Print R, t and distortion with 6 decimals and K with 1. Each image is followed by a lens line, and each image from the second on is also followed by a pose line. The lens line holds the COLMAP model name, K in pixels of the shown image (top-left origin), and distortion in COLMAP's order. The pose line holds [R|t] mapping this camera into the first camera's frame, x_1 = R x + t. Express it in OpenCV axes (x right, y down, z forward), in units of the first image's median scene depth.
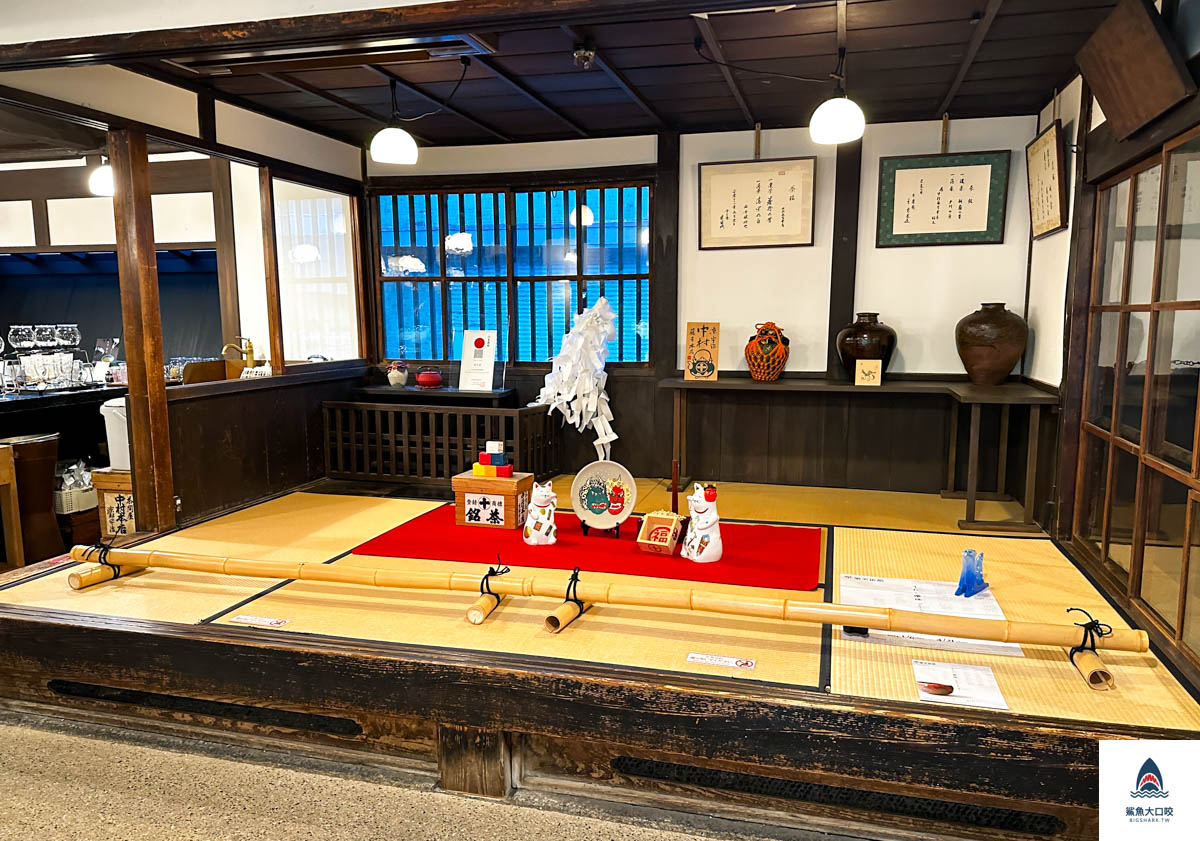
lens RADIAL K [[873.7, 0, 597.9], [0, 873.7, 425.2], [0, 0, 1]] dist [0.000778, 0.000662]
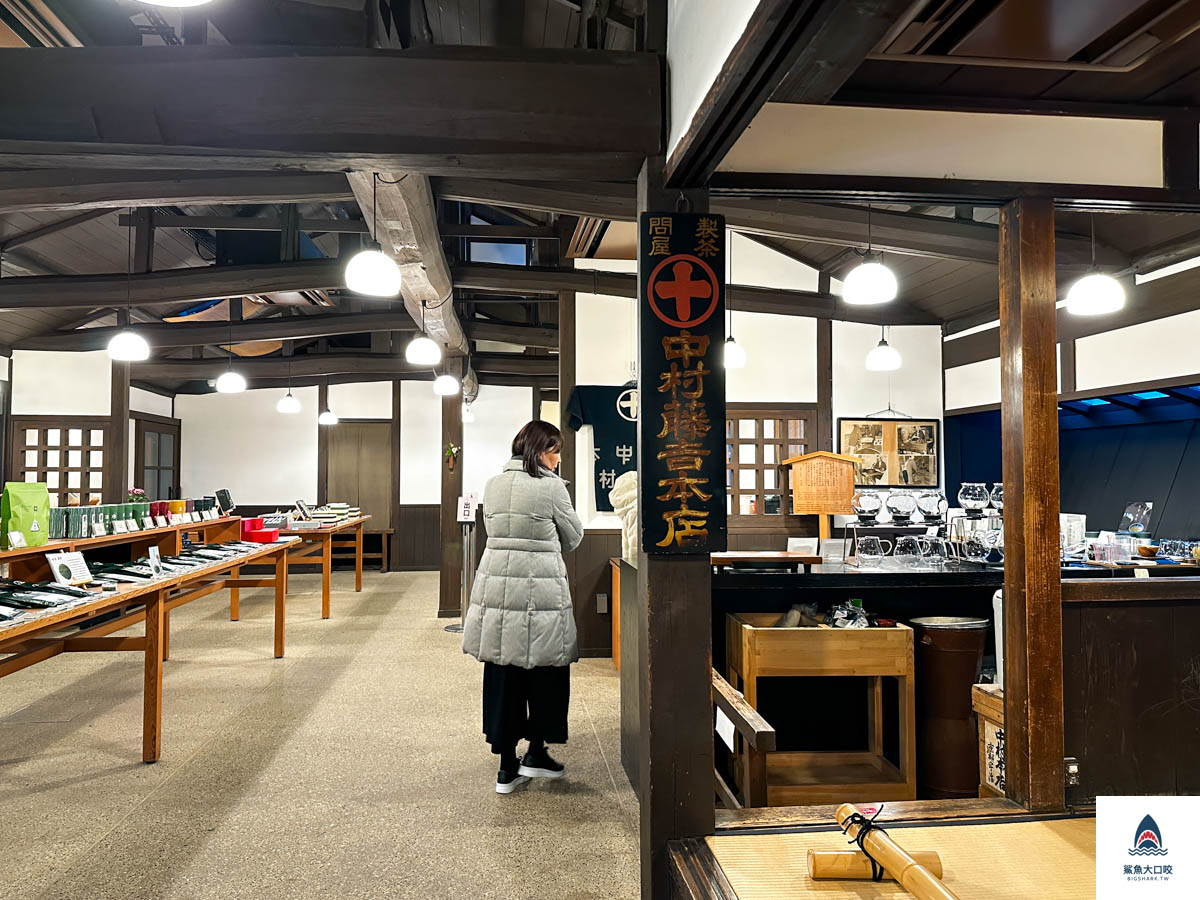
lens RADIAL K [[850.8, 0, 597.8], [0, 850.8, 450.6], [0, 0, 1]] dist [0.021111, -0.021980]
pose [[0.362325, -0.028315, -0.931622, -0.035248], [-0.117853, 0.990124, -0.075928, -0.047980], [0.924571, 0.137305, 0.355410, 0.442966]]
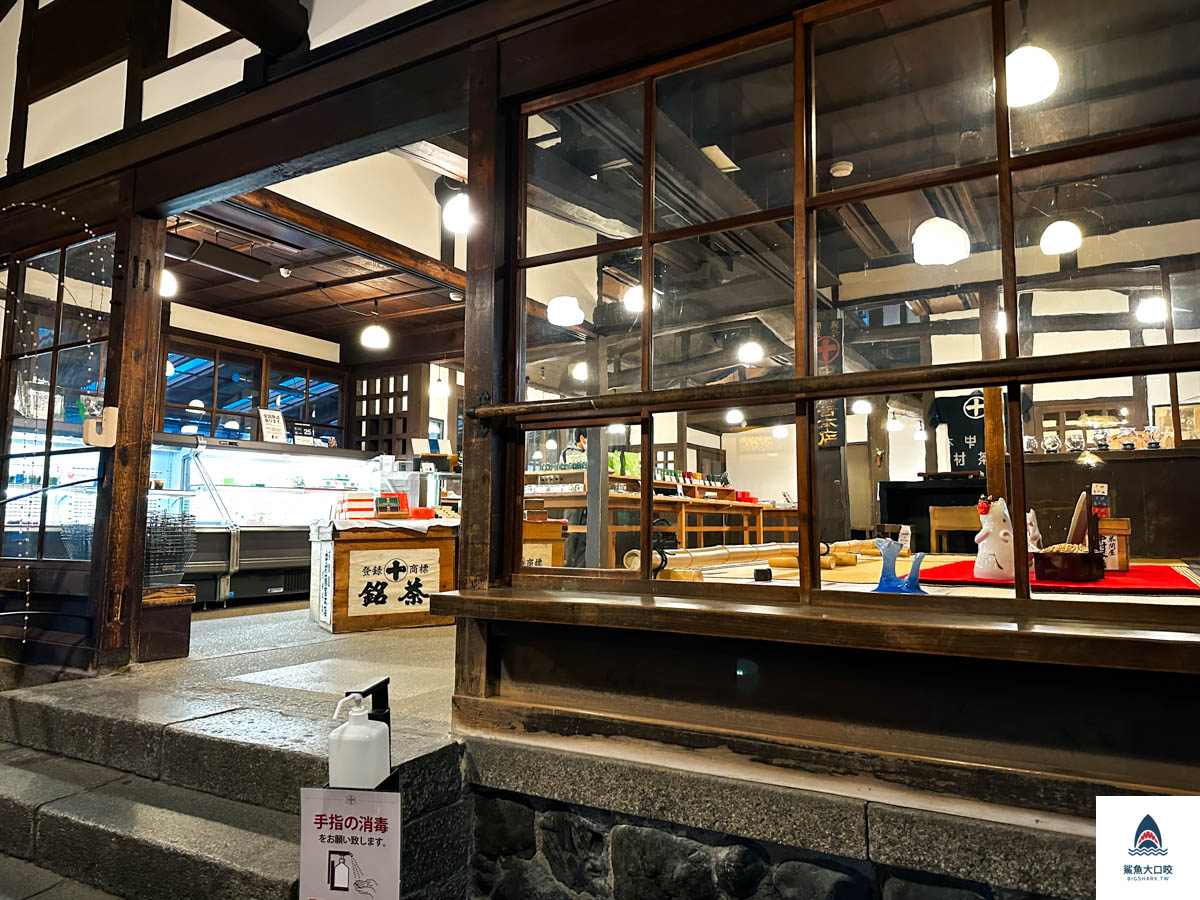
lens RADIAL K [[850.8, 0, 598.5], [0, 850.8, 446.6], [0, 0, 1]] dist [0.021111, -0.021980]
pose [[-0.274125, -0.091928, -0.957290, 0.991579], [-0.119499, 0.990962, -0.060943, 0.106262], [0.954241, 0.097689, -0.282632, 0.737655]]
